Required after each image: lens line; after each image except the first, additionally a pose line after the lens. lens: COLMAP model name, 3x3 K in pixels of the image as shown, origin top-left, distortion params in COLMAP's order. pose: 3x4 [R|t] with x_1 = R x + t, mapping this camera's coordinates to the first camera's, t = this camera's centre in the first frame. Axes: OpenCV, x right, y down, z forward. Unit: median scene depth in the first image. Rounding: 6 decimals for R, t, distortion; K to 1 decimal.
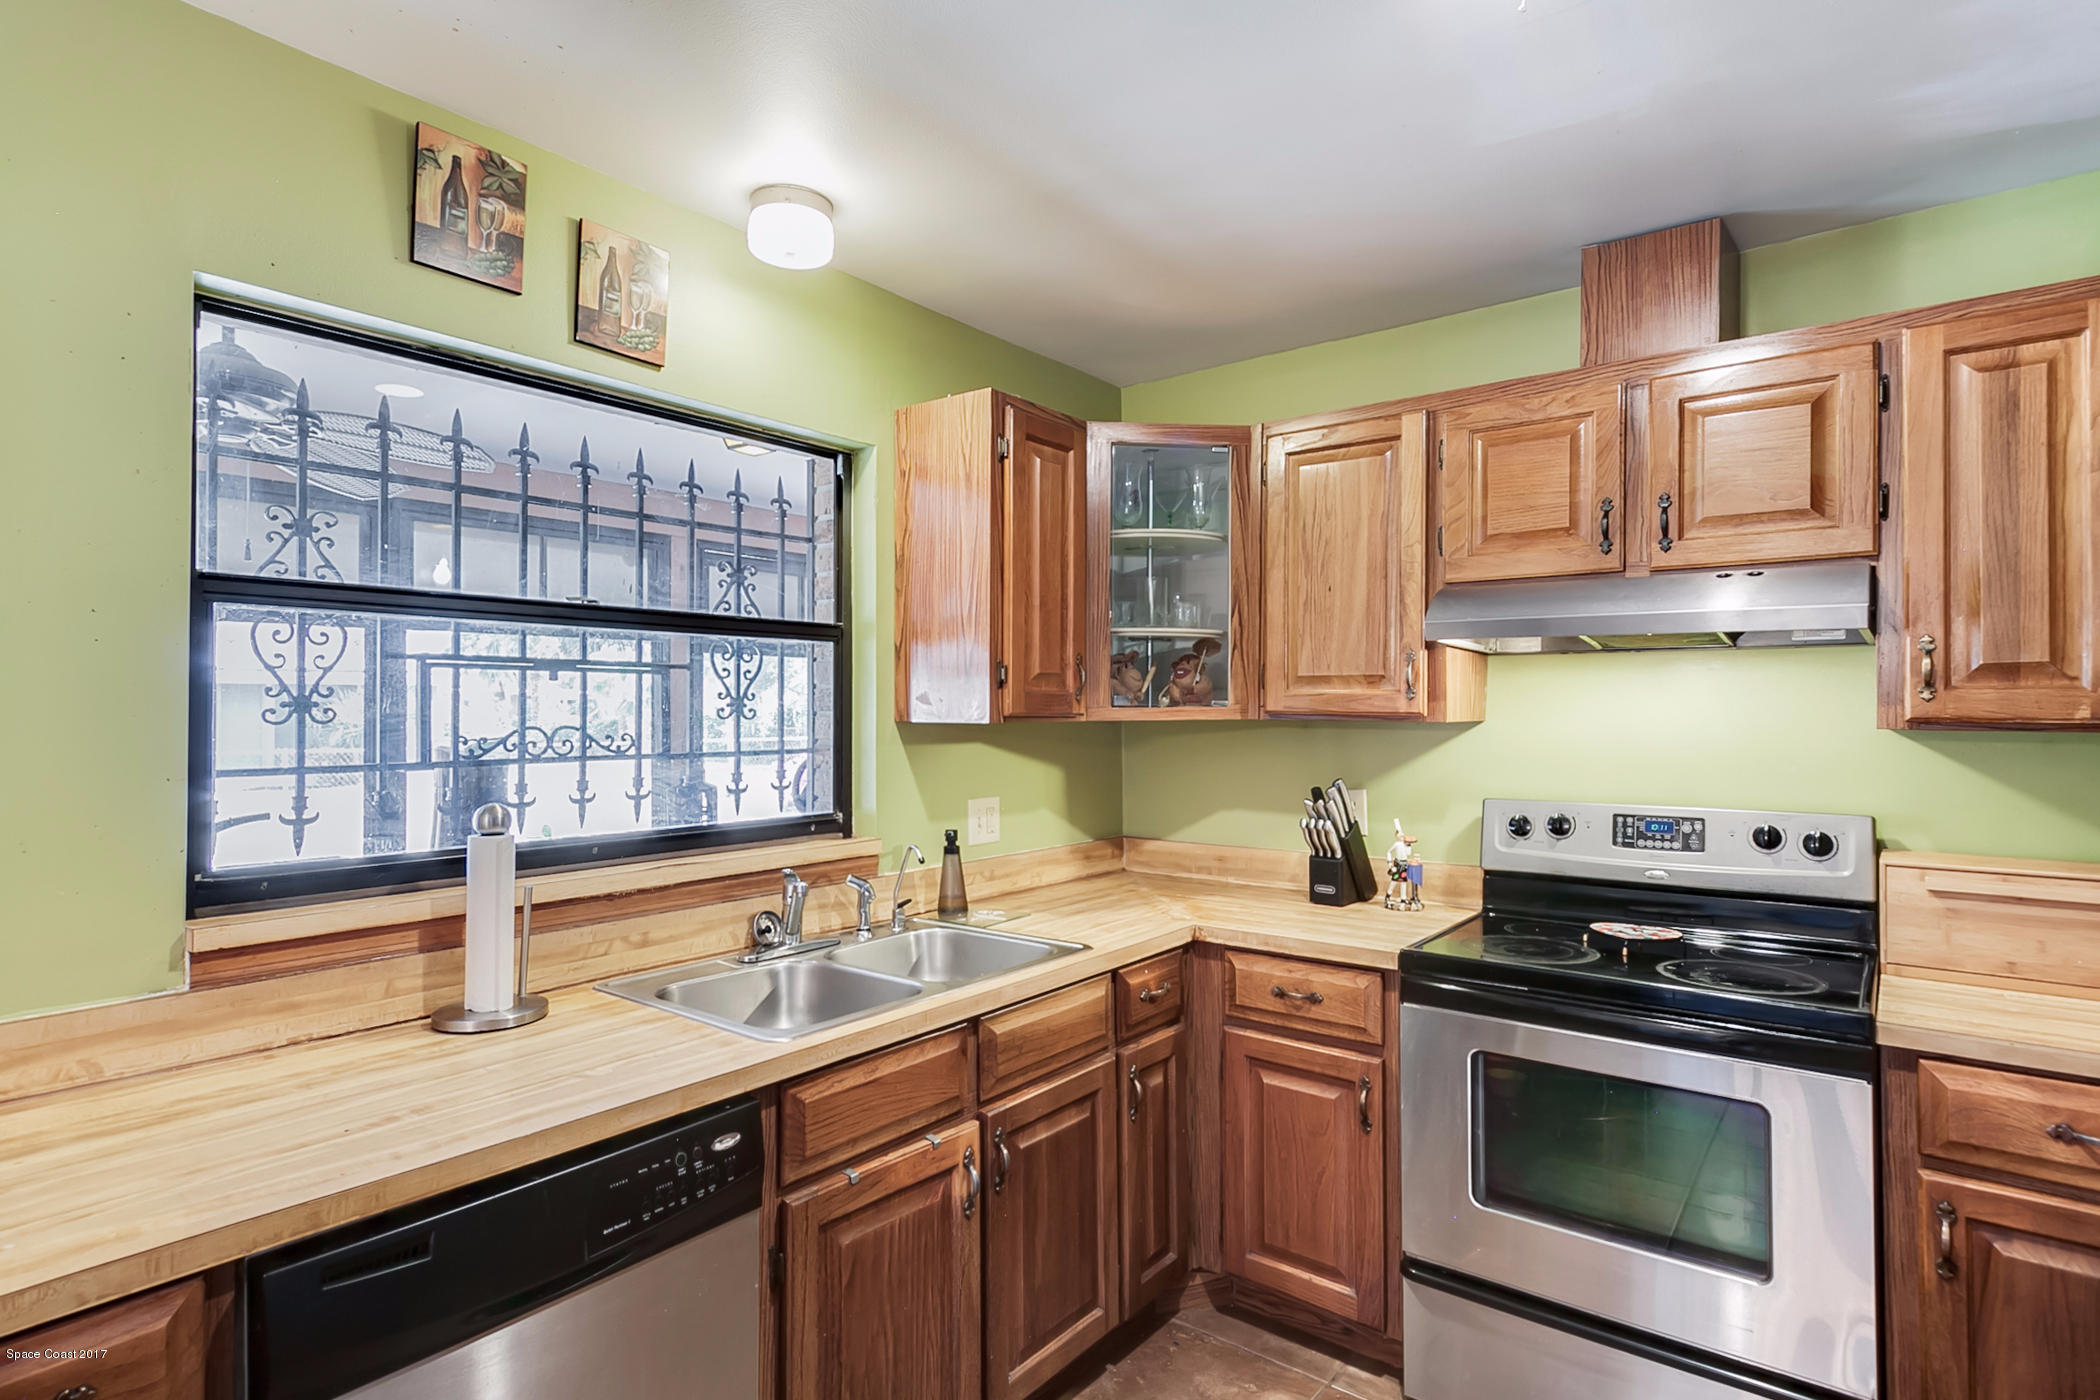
lens RADIAL K [[1090.8, 0, 1048.6], [0, 1090.8, 699.9], [0, 0, 1]] dist [0.014077, -0.004433]
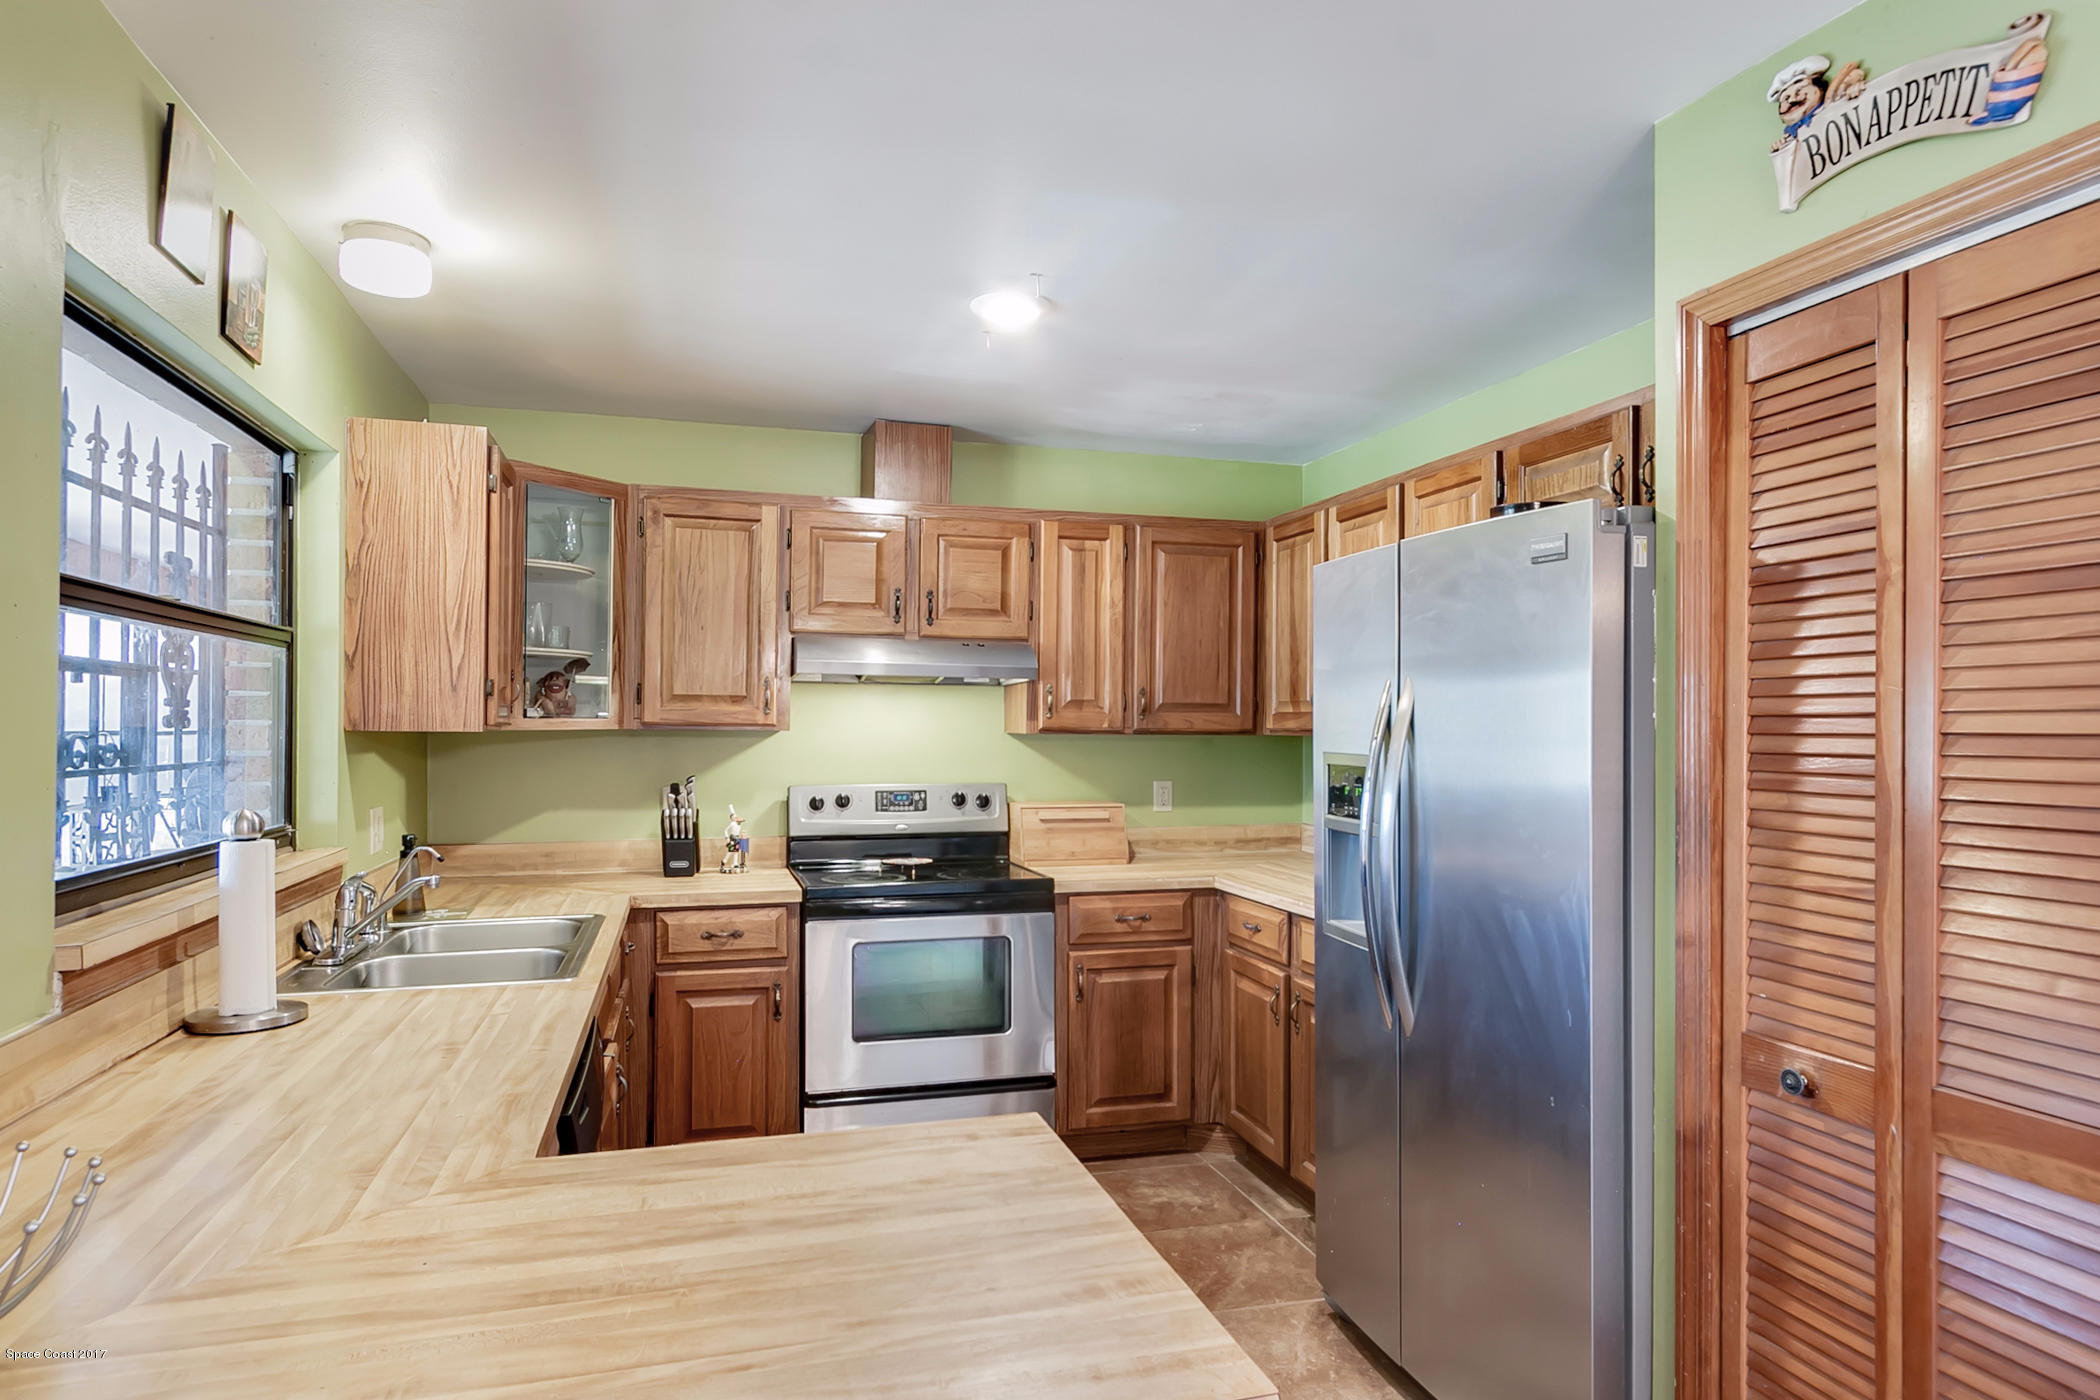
lens RADIAL K [[1242.2, 0, 1021.4], [0, 1242.2, 725.6], [0, 0, 1]] dist [0.019106, -0.006270]
pose [[0.593369, 0.003967, 0.804921, -0.821667], [-0.011653, 0.999925, 0.003662, 0.004967], [-0.804847, -0.011552, 0.593371, -0.203774]]
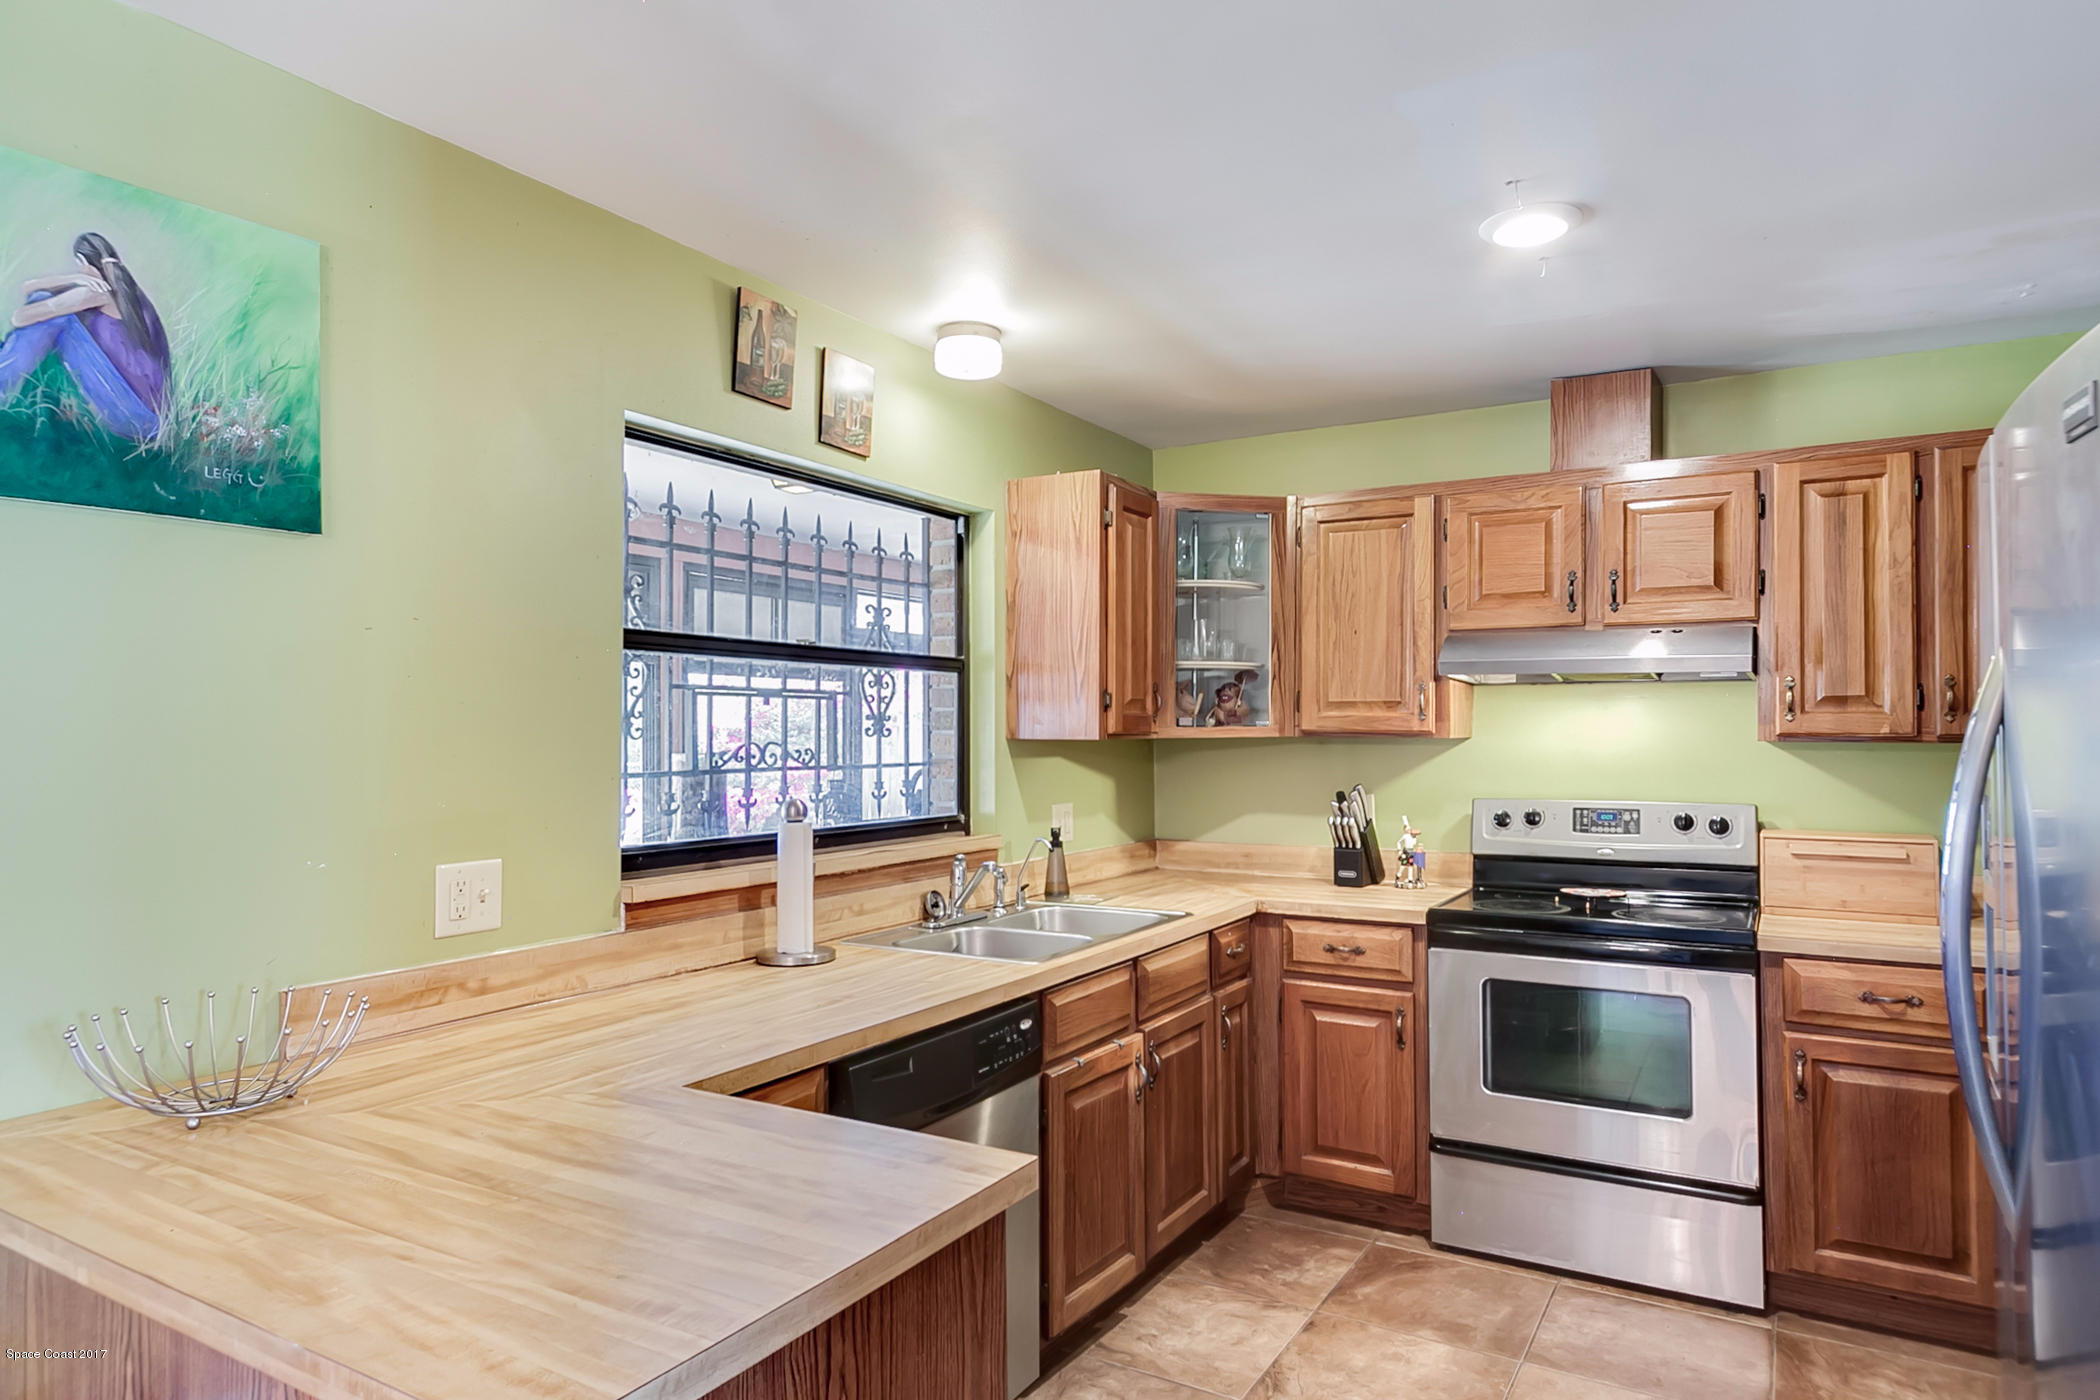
lens RADIAL K [[1242.2, 0, 1039.0], [0, 1242.2, 714.6], [0, 0, 1]] dist [0.019106, -0.006270]
pose [[0.992819, 0.000360, 0.119624, -0.322295], [0.000229, 0.999988, -0.004911, 0.000051], [-0.119625, 0.004903, 0.992807, -0.438955]]
